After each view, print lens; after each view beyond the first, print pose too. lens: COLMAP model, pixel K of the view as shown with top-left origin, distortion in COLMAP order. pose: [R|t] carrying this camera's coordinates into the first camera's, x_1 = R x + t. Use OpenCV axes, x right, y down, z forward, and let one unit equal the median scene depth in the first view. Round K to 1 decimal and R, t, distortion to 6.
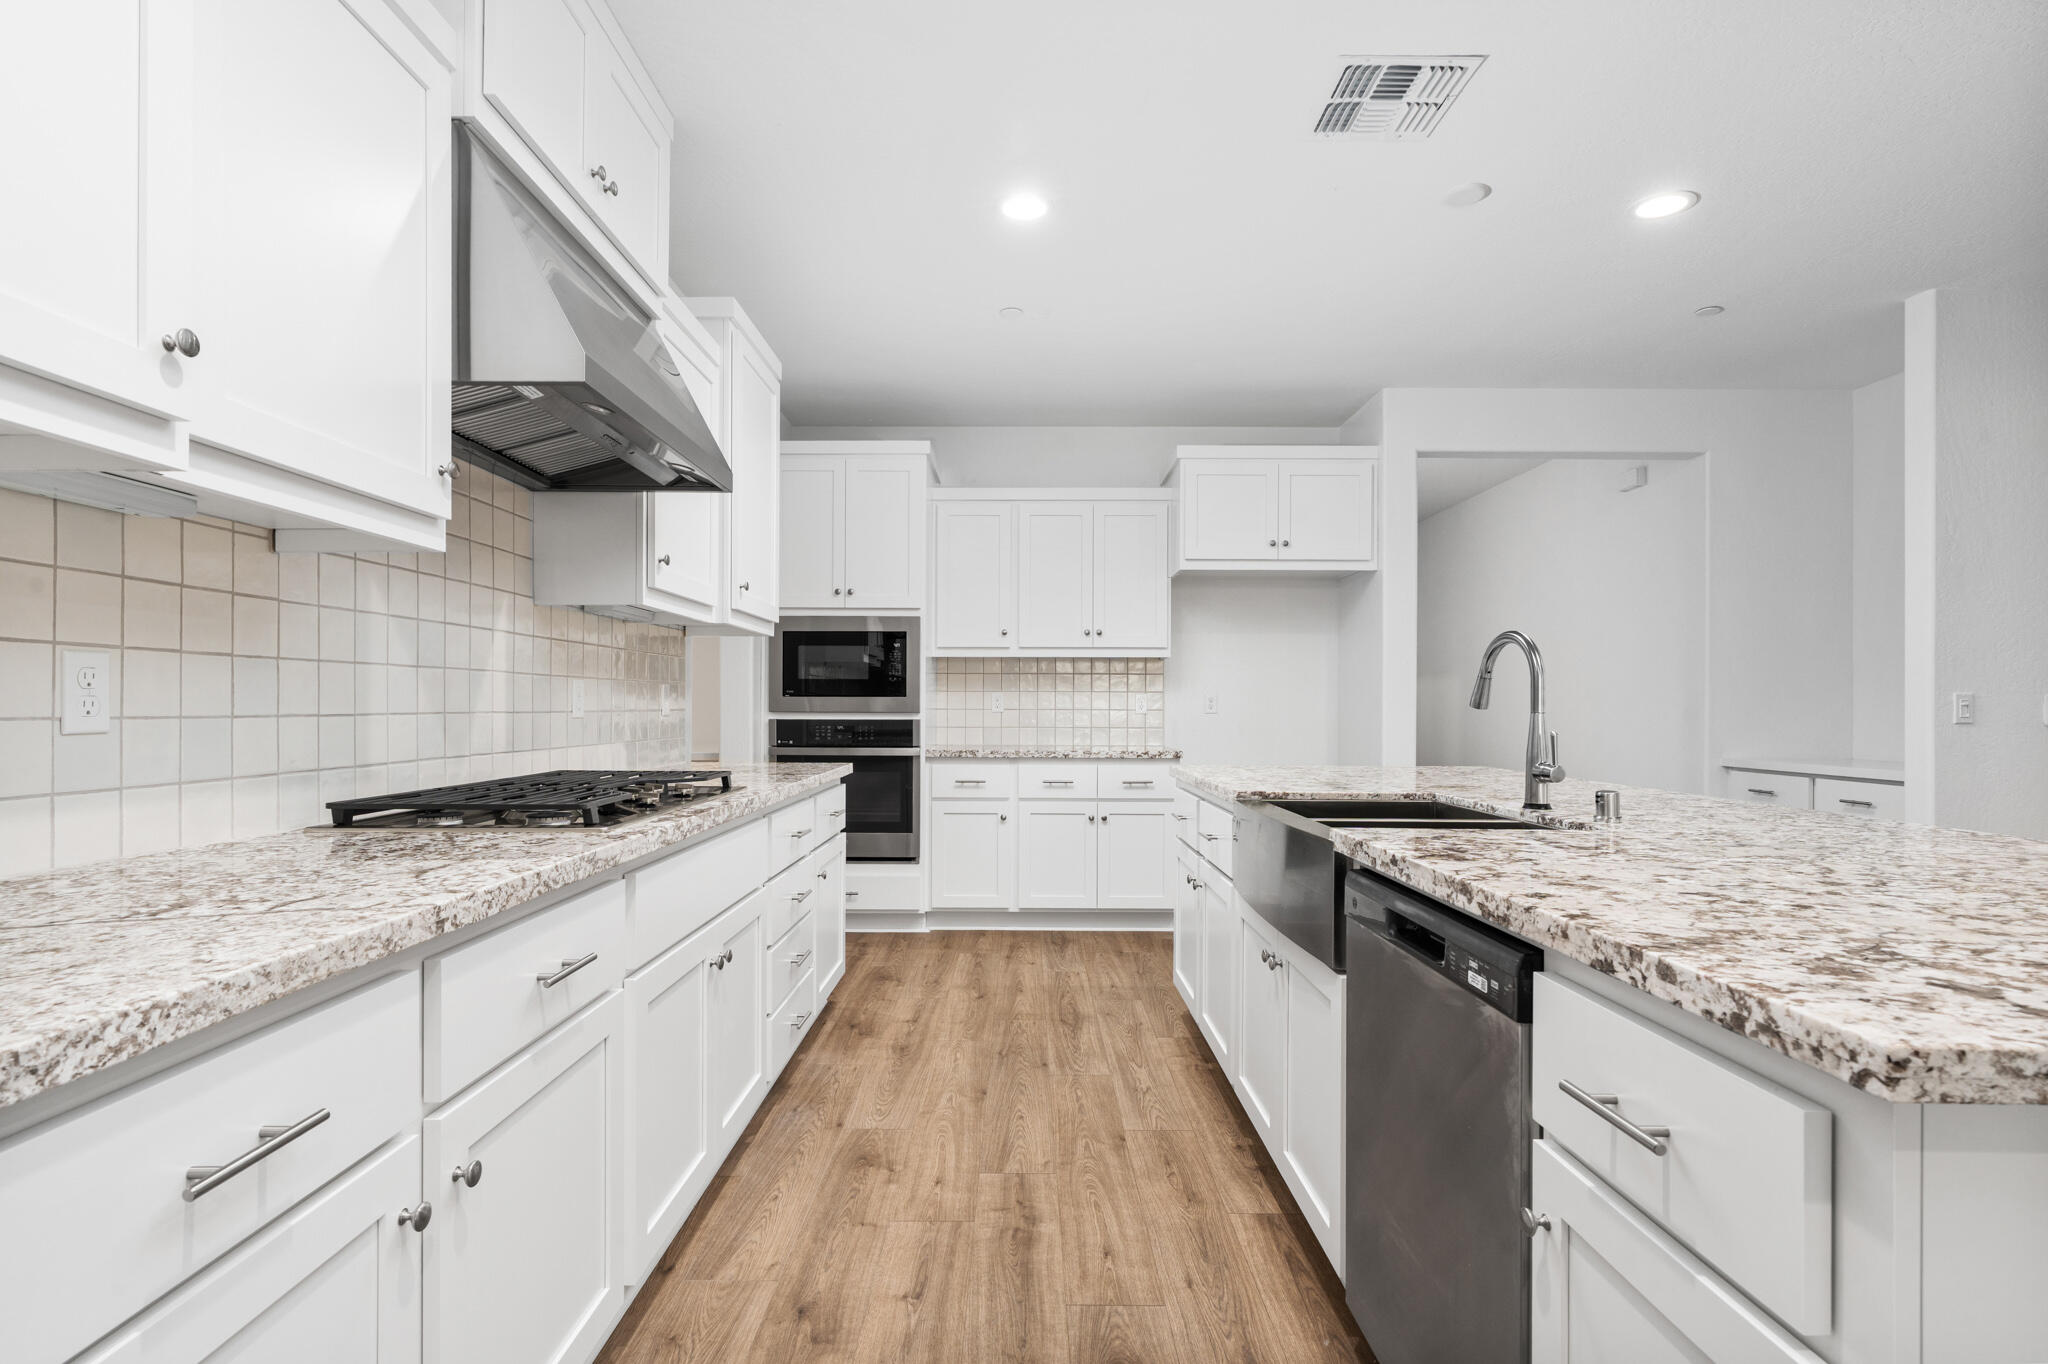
lens RADIAL K [[999.6, 0, 1012.1], [0, 999.6, 708.4], [0, 0, 1]] dist [-0.002209, 0.001495]
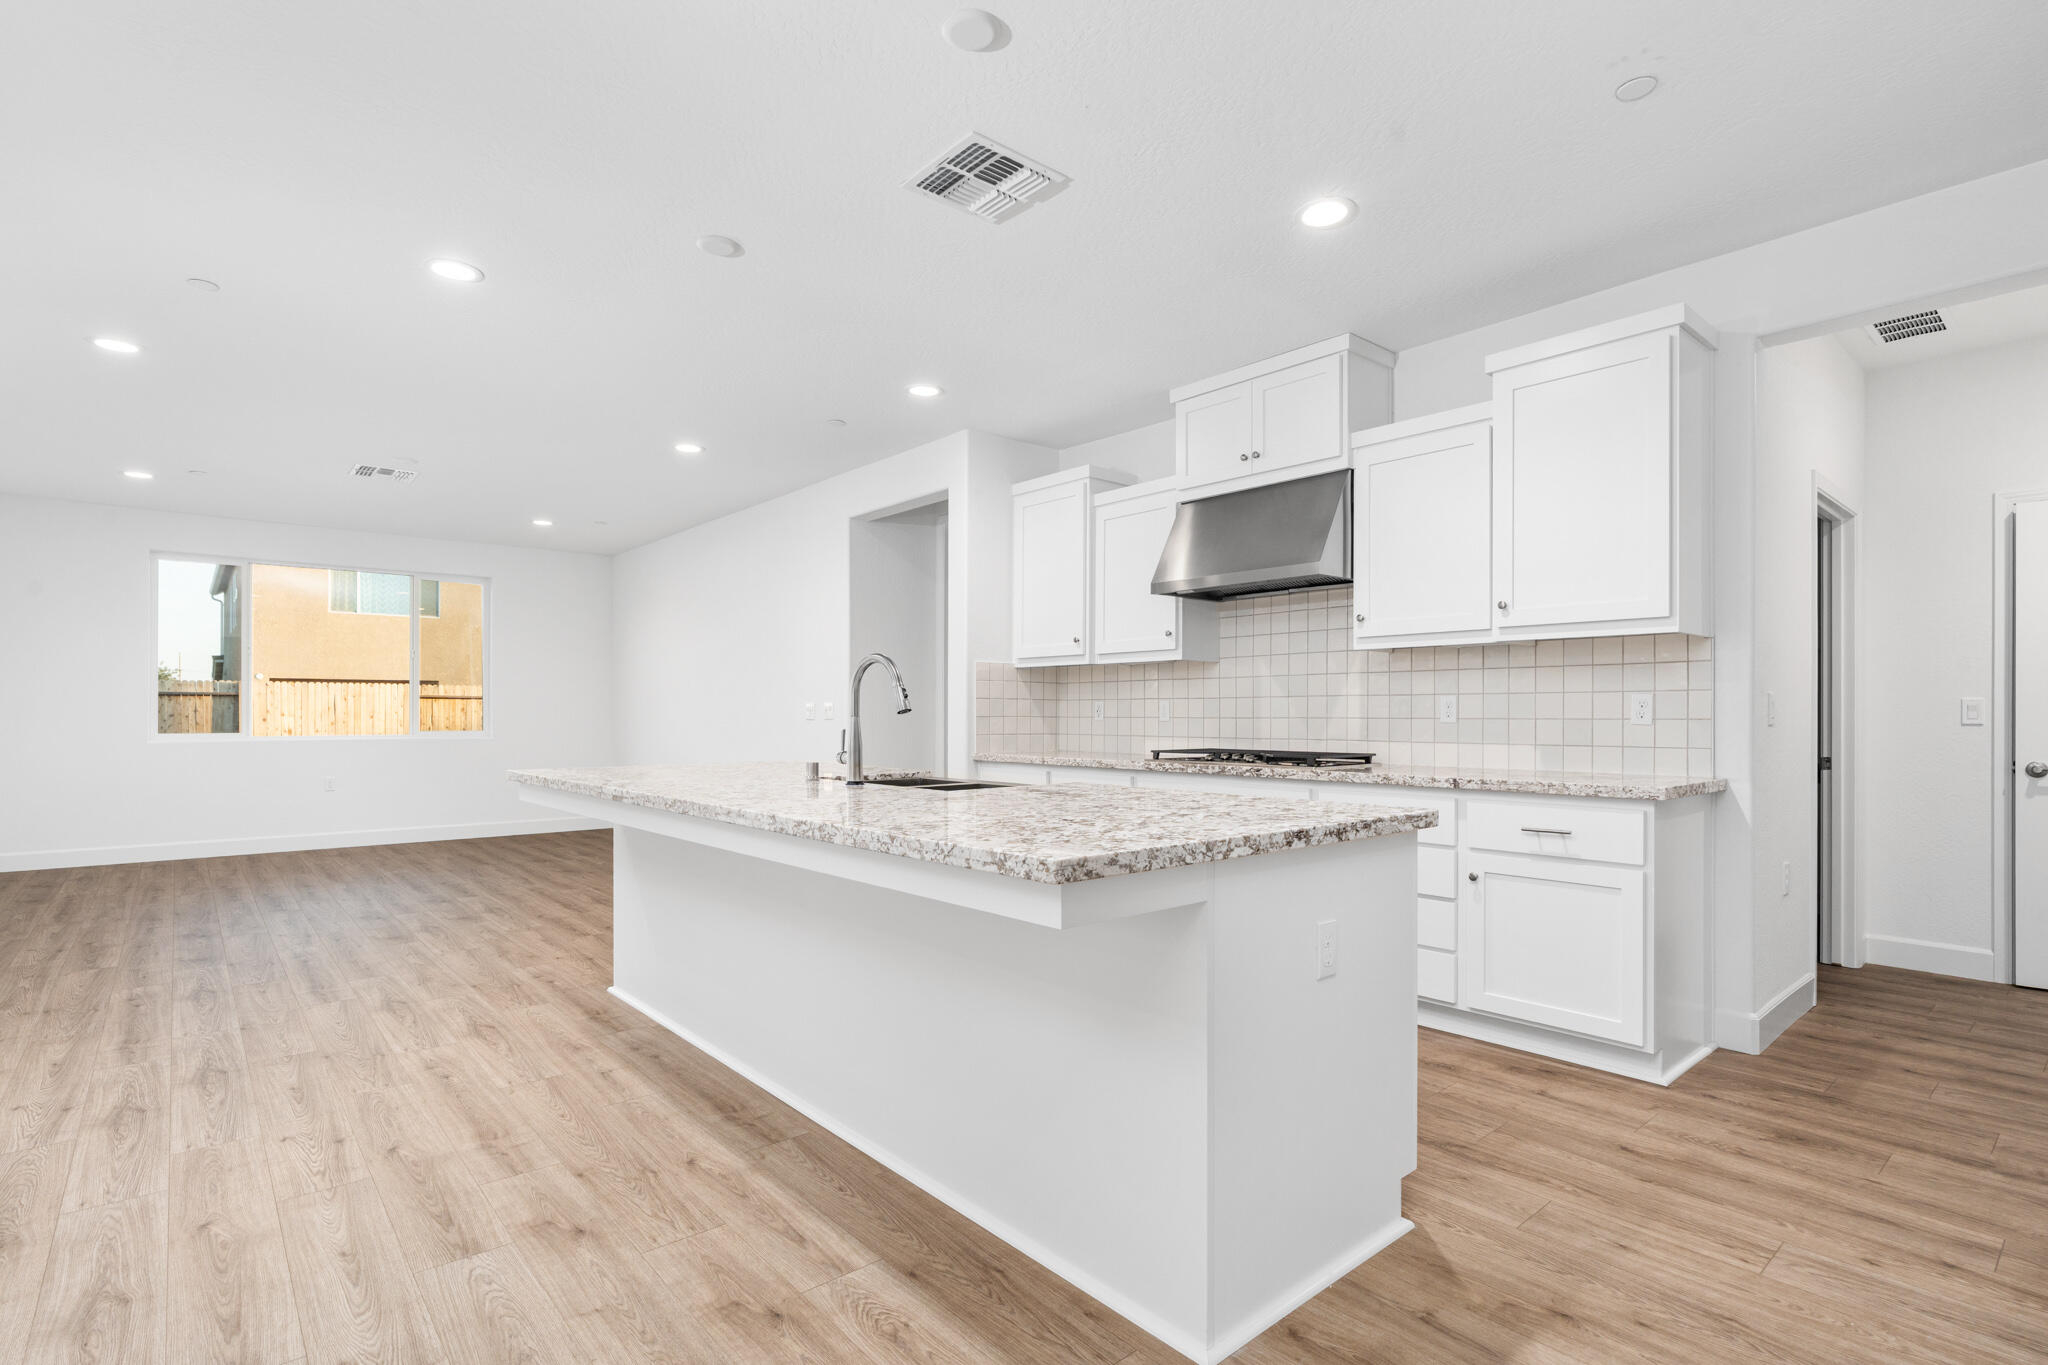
lens RADIAL K [[986.8, 0, 1021.3], [0, 986.8, 710.4], [0, 0, 1]] dist [-0.003173, 0.001213]
pose [[-0.750575, -0.005635, -0.660762, 0.749758], [-0.003853, 0.999984, -0.004152, 0.000248], [0.660775, -0.000571, -0.750584, 1.299773]]
